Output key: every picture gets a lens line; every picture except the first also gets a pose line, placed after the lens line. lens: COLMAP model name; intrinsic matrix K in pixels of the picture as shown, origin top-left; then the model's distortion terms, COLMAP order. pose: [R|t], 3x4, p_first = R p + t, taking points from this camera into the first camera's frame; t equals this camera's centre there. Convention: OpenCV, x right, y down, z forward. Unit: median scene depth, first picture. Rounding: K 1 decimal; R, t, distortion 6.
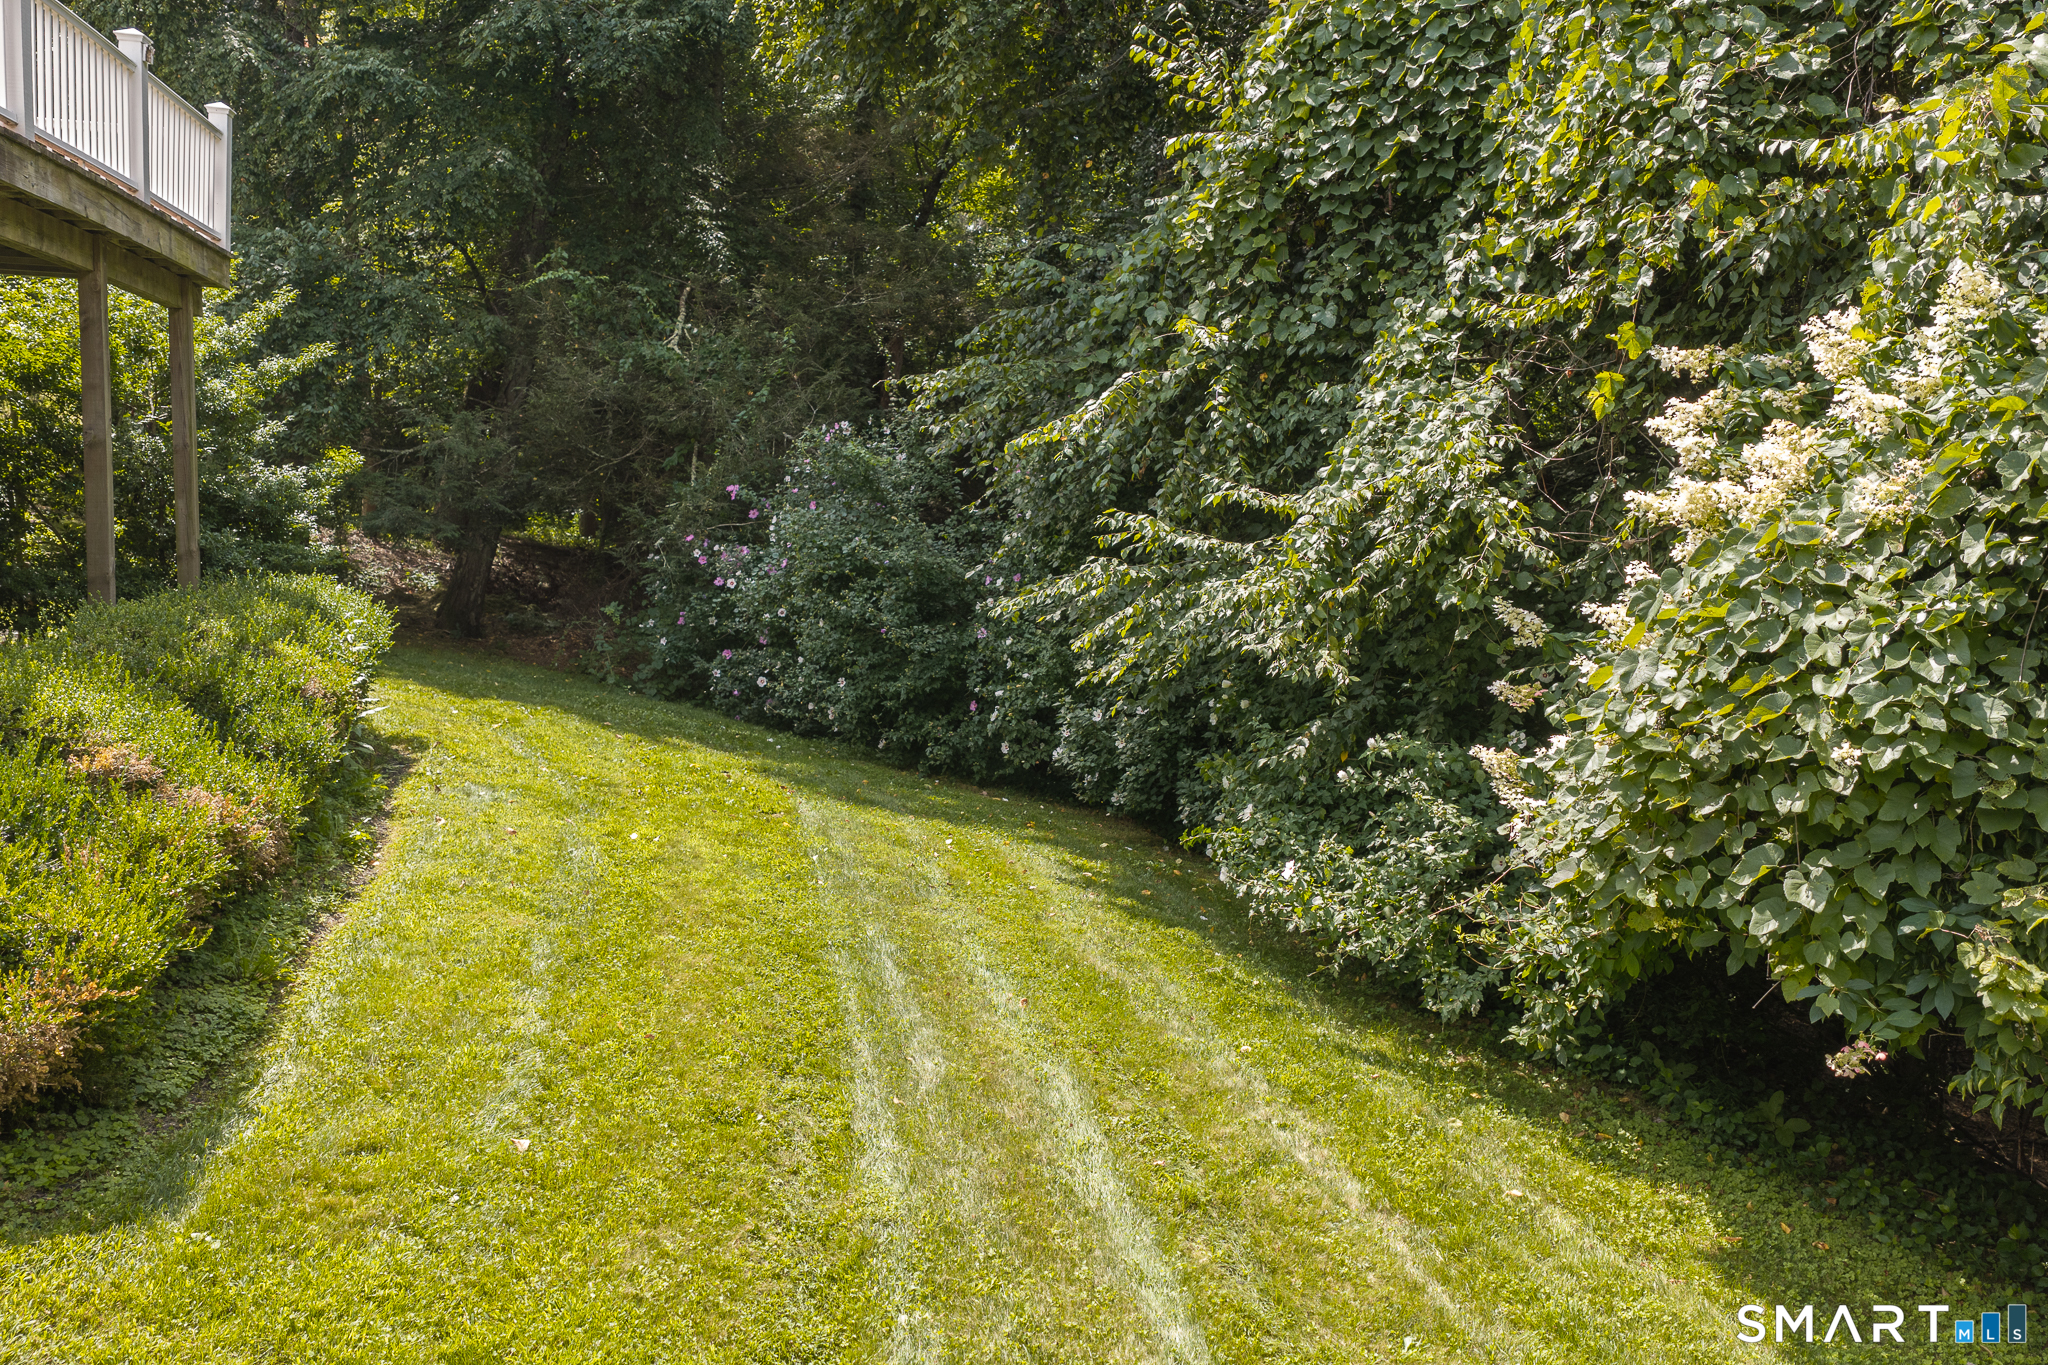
lens RADIAL K [[1707.7, 0, 1024.0], [0, 1707.7, 682.5], [0, 0, 1]] dist [-0.001858, -0.006924]
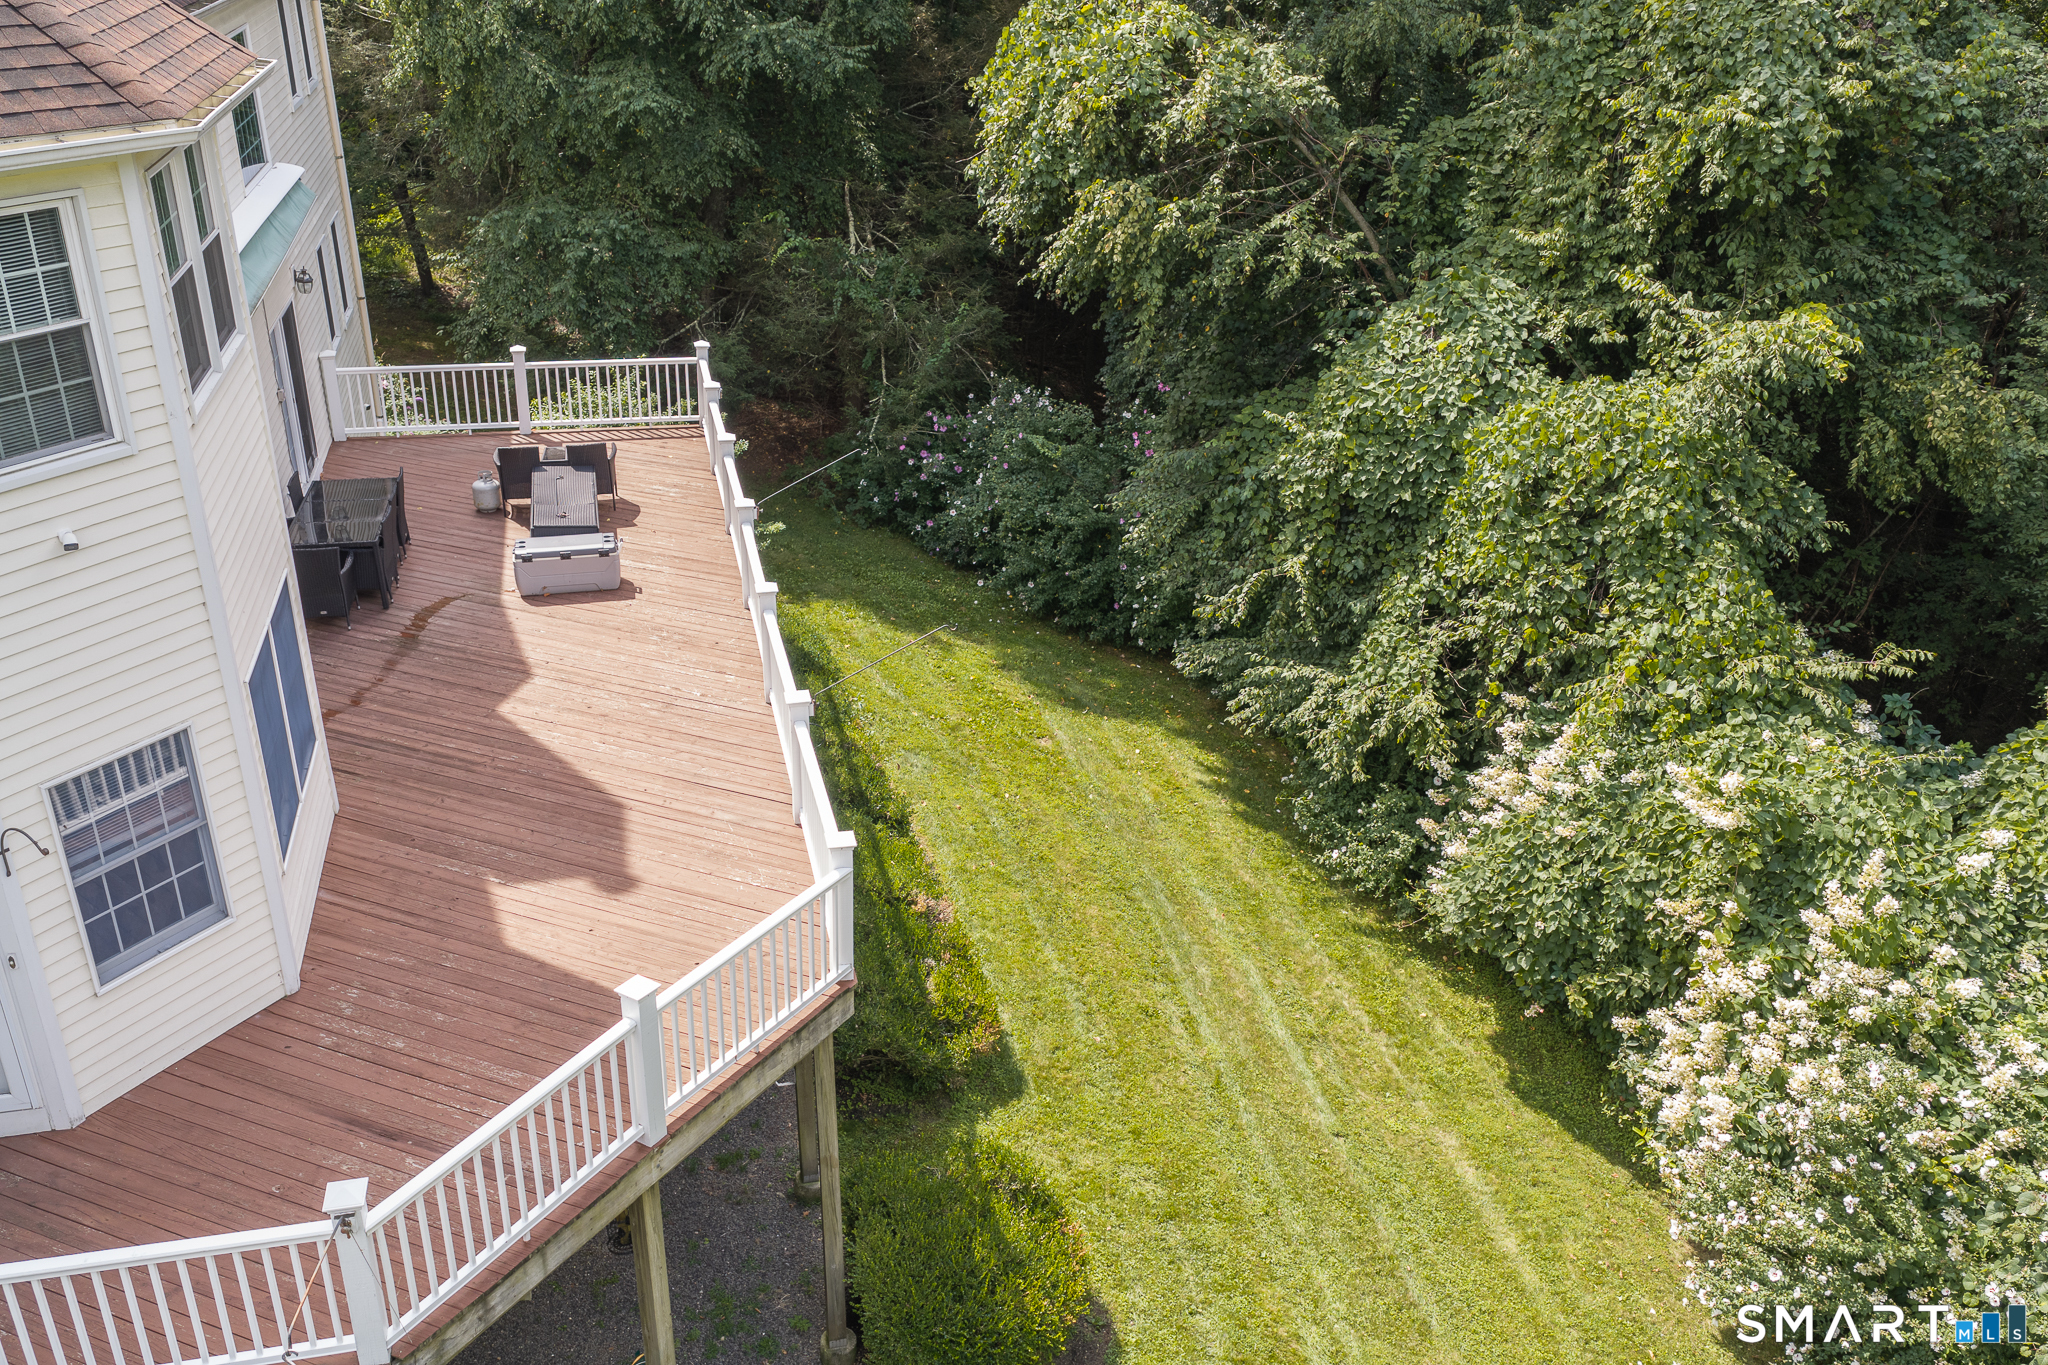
lens RADIAL K [[1707.7, 0, 1024.0], [0, 1707.7, 682.5], [0, 0, 1]] dist [-0.001858, -0.006924]
pose [[0.998801, -0.027666, 0.040378, -0.422765], [0.012231, 0.939842, 0.341390, -1.080791], [-0.047393, -0.340487, 0.939054, -1.283587]]
